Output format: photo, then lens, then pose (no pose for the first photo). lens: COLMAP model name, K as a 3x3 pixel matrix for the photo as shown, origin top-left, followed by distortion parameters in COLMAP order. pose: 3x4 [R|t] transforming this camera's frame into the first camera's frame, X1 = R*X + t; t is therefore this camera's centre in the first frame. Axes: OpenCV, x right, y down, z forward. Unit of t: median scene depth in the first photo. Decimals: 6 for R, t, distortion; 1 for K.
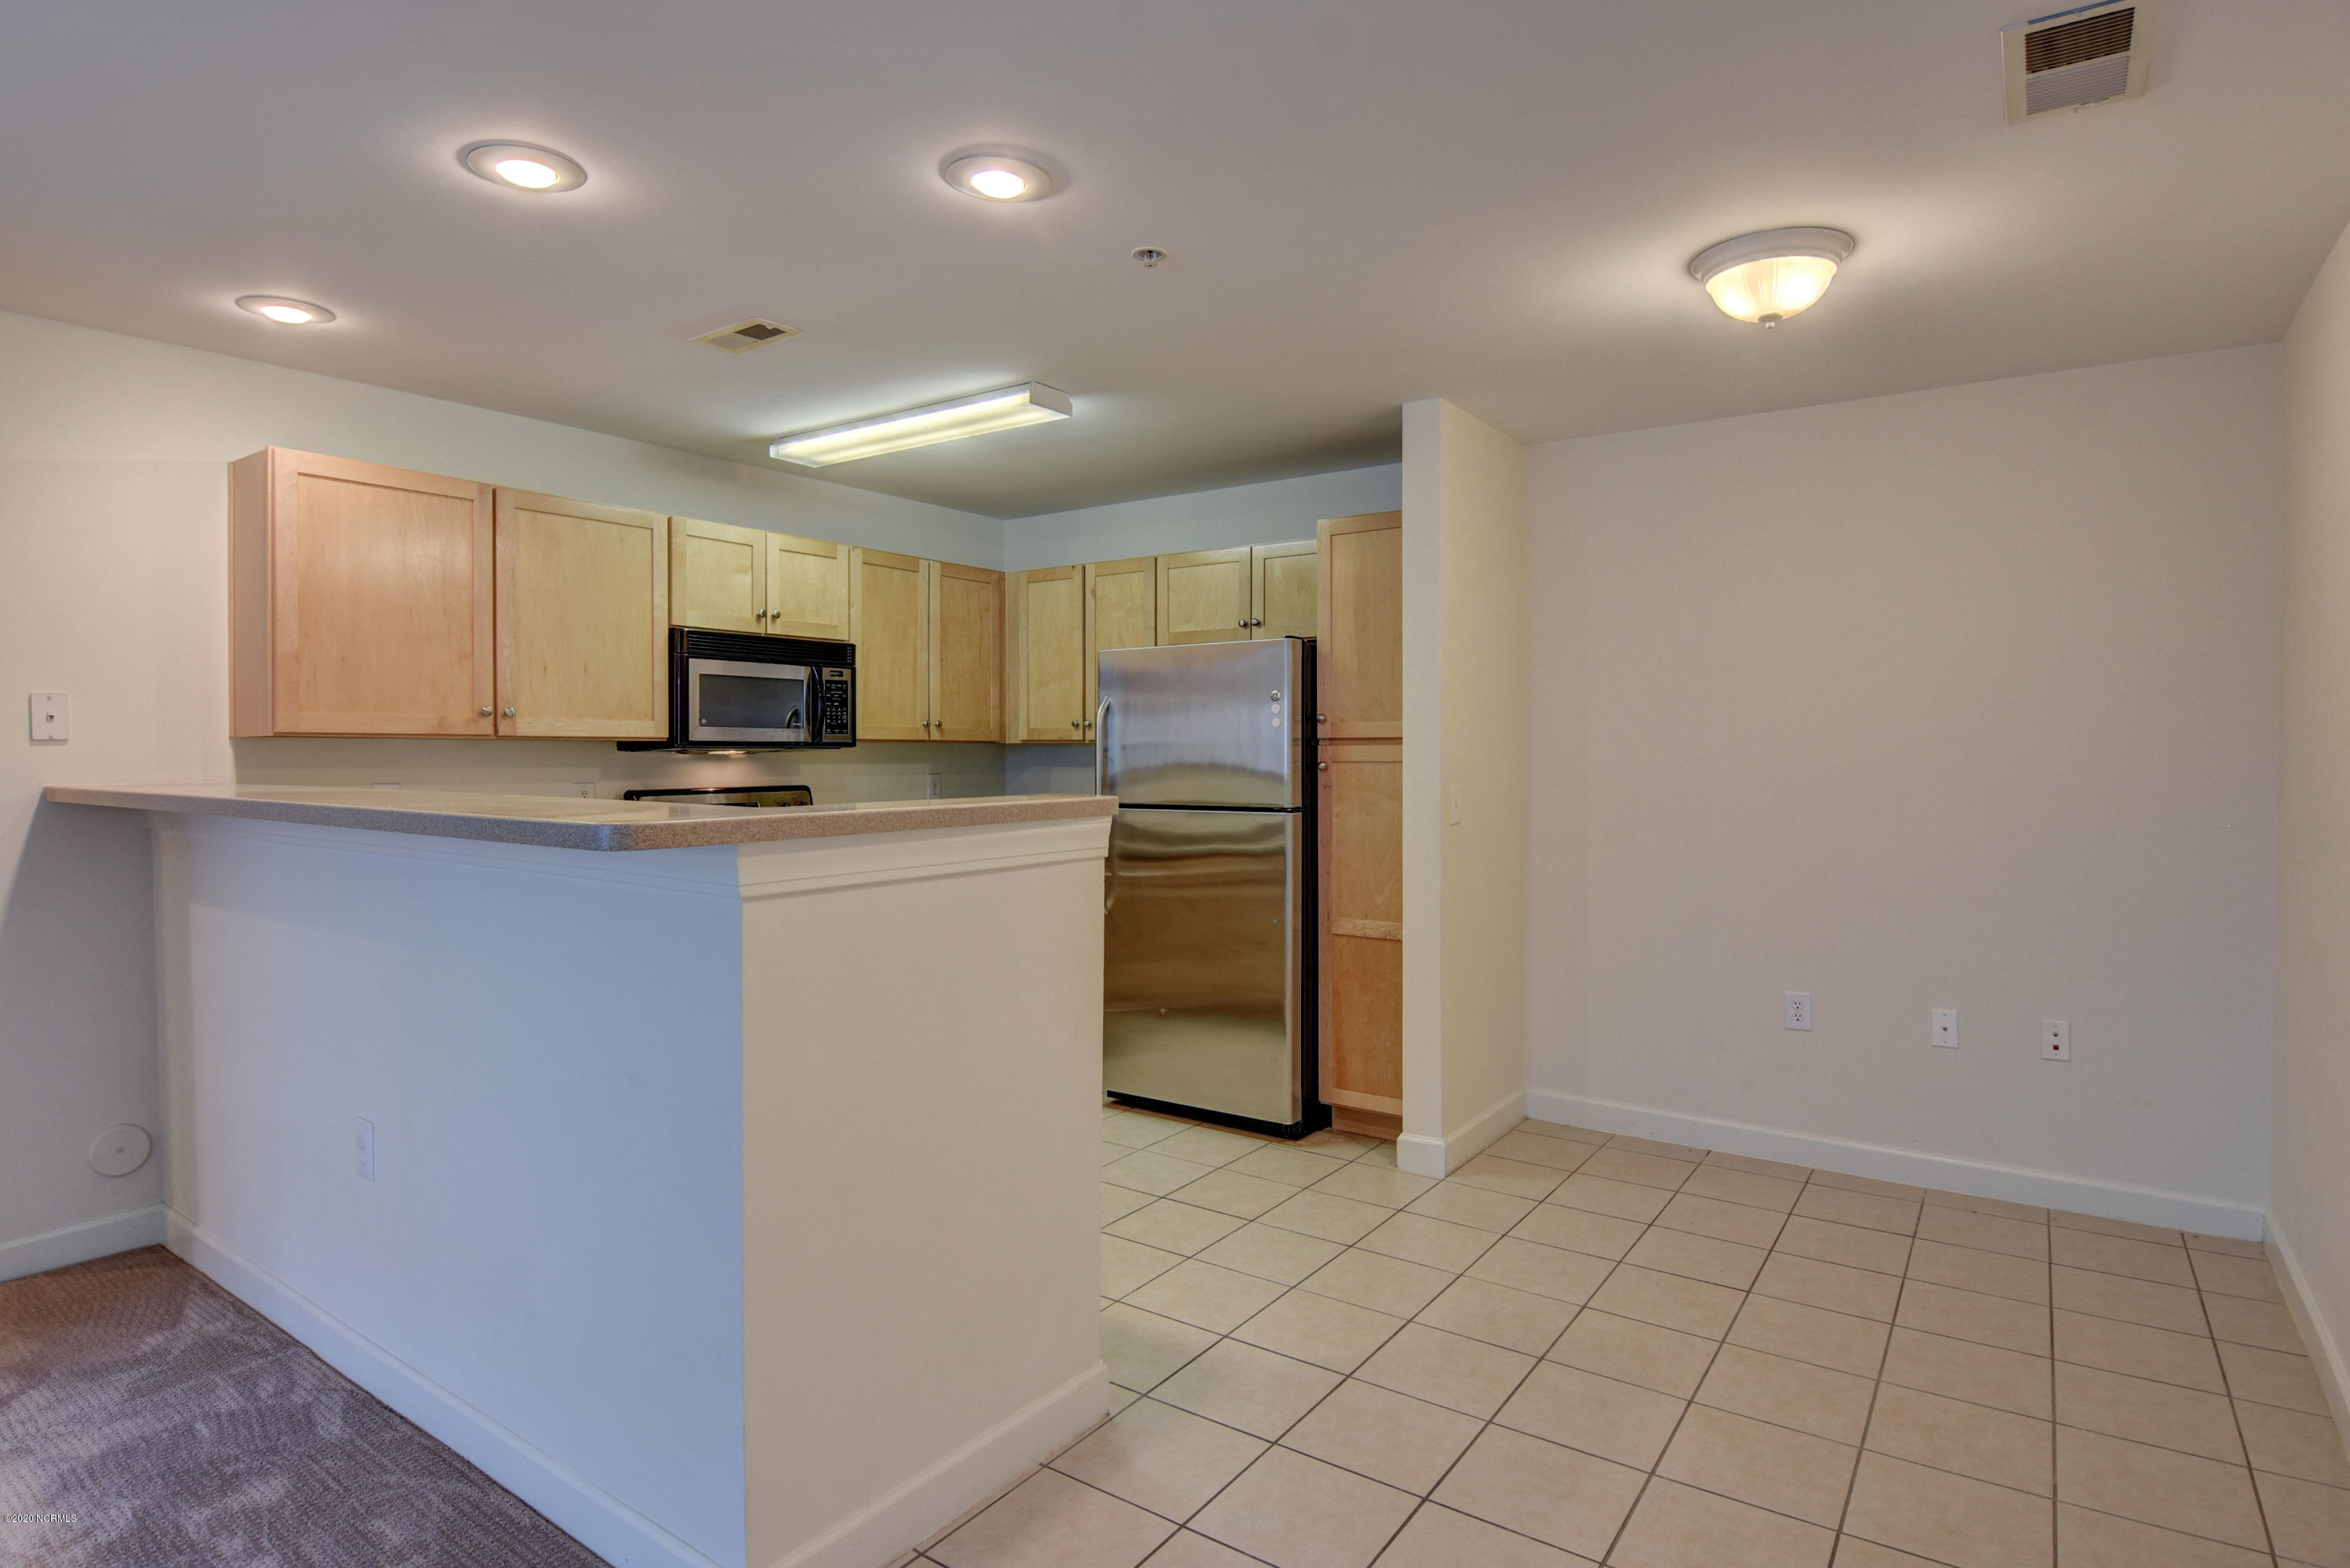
lens RADIAL K [[1237.9, 0, 1176.5], [0, 1237.9, 773.8], [0, 0, 1]] dist [0.004085, -0.019033]
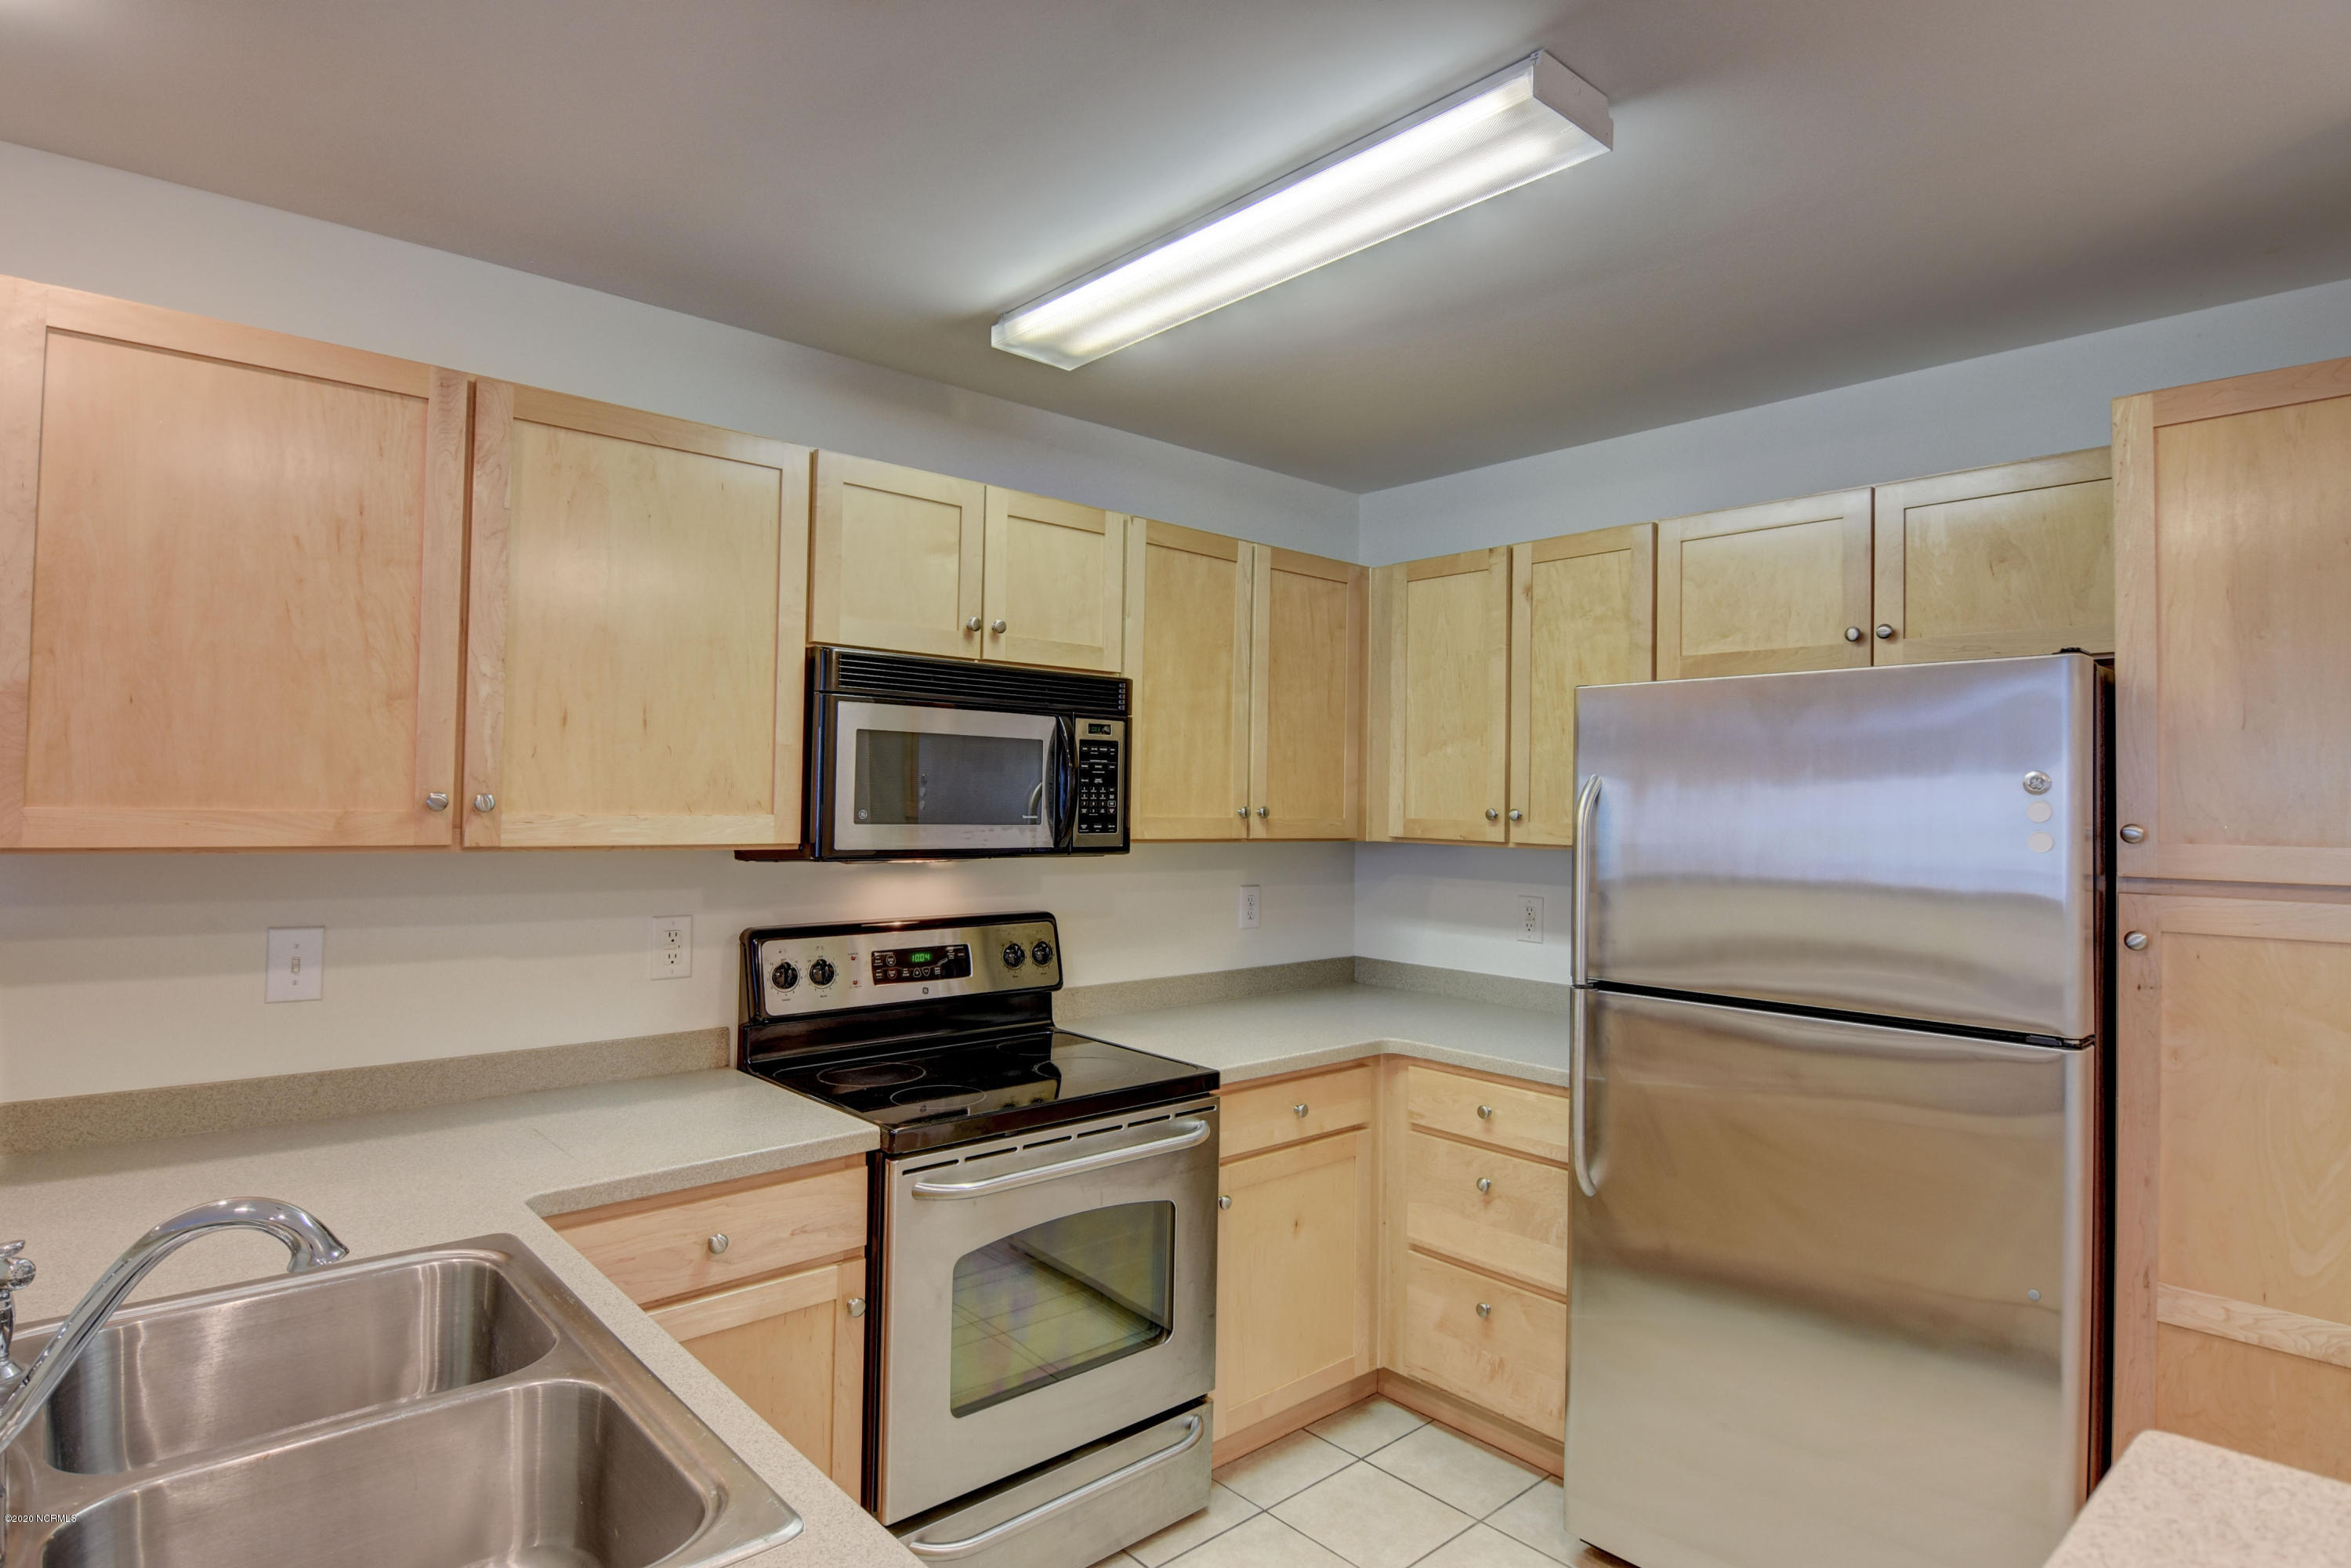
lens RADIAL K [[1238.5, 0, 1177.0], [0, 1238.5, 773.8], [0, 0, 1]] dist [0.004085, -0.019033]
pose [[0.975055, 0.011207, -0.221682, -0.120676], [-0.020408, 0.999021, -0.039260, -0.041555], [0.221025, 0.042804, 0.974328, 0.486007]]
